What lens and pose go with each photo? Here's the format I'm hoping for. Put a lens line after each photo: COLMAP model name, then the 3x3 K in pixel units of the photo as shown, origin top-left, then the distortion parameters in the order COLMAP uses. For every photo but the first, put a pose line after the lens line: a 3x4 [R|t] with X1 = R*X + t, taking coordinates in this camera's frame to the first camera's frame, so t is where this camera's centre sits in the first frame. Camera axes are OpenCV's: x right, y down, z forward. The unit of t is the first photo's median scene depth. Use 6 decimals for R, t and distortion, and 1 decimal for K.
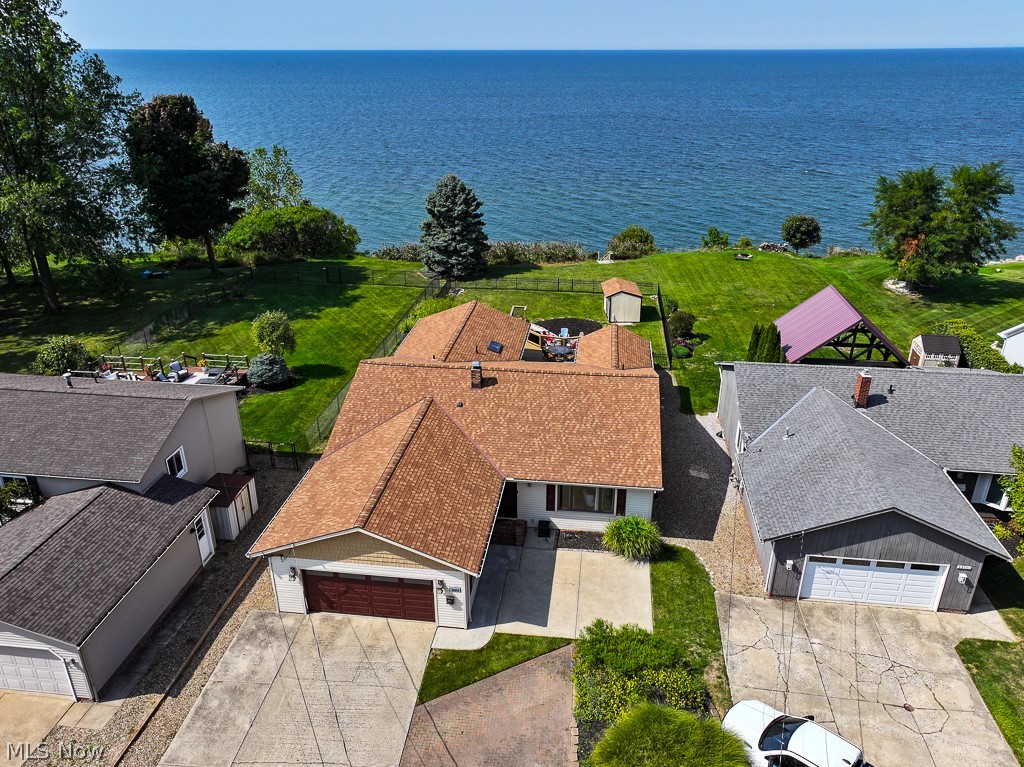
lens RADIAL K [[728.1, 0, 512.0], [0, 728.1, 383.5], [0, 0, 1]] dist [0.004237, 0.002109]
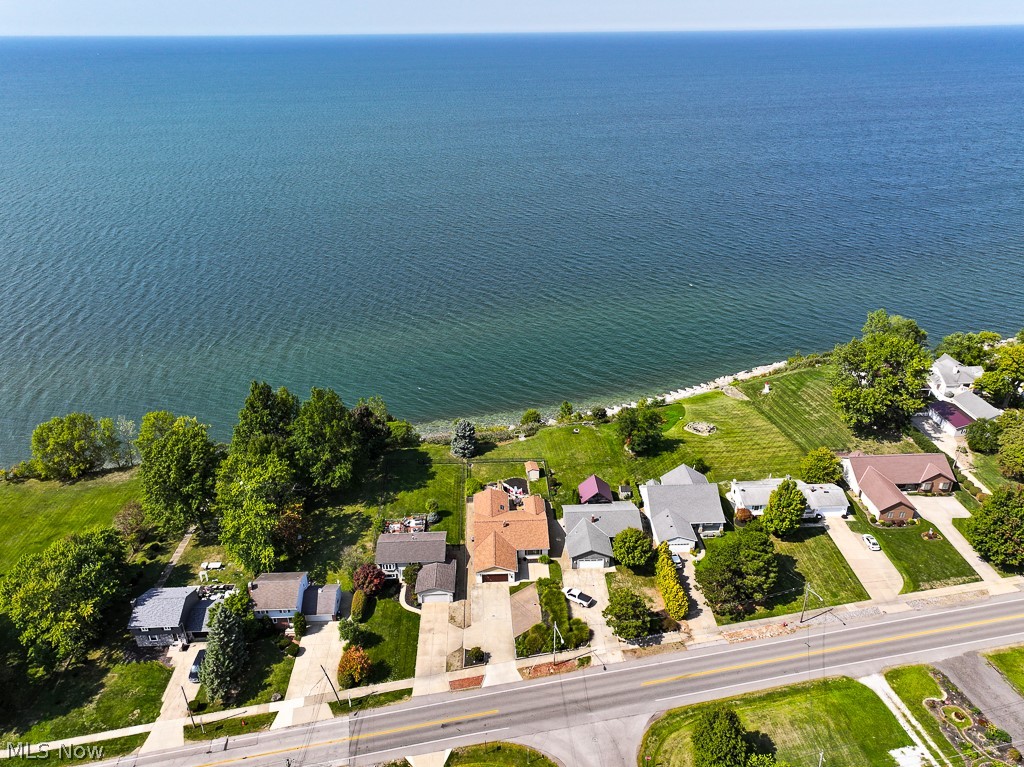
lens RADIAL K [[737.0, 0, 512.0], [0, 737.0, 383.5], [0, 0, 1]] dist [0.000495, 0.001772]
pose [[0.985274, -0.080062, 0.151080, -0.614479], [0.074786, 0.996385, 0.040293, -1.037739], [-0.153760, -0.028401, 0.987700, -3.347627]]
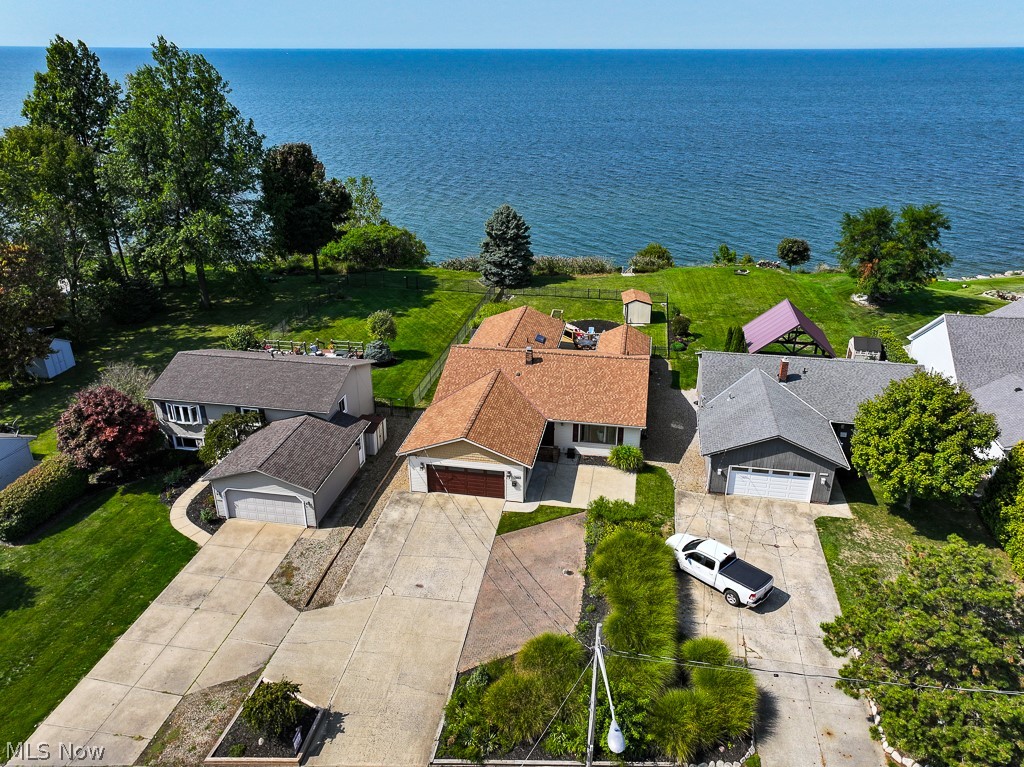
lens RADIAL K [[737.0, 0, 512.0], [0, 737.0, 383.5], [0, 0, 1]] dist [0.000495, 0.001772]
pose [[0.998633, 0.022687, -0.047097, -0.011154], [-0.022763, 0.999740, -0.001083, 0.051840], [0.047061, 0.002153, 0.998890, -0.574169]]
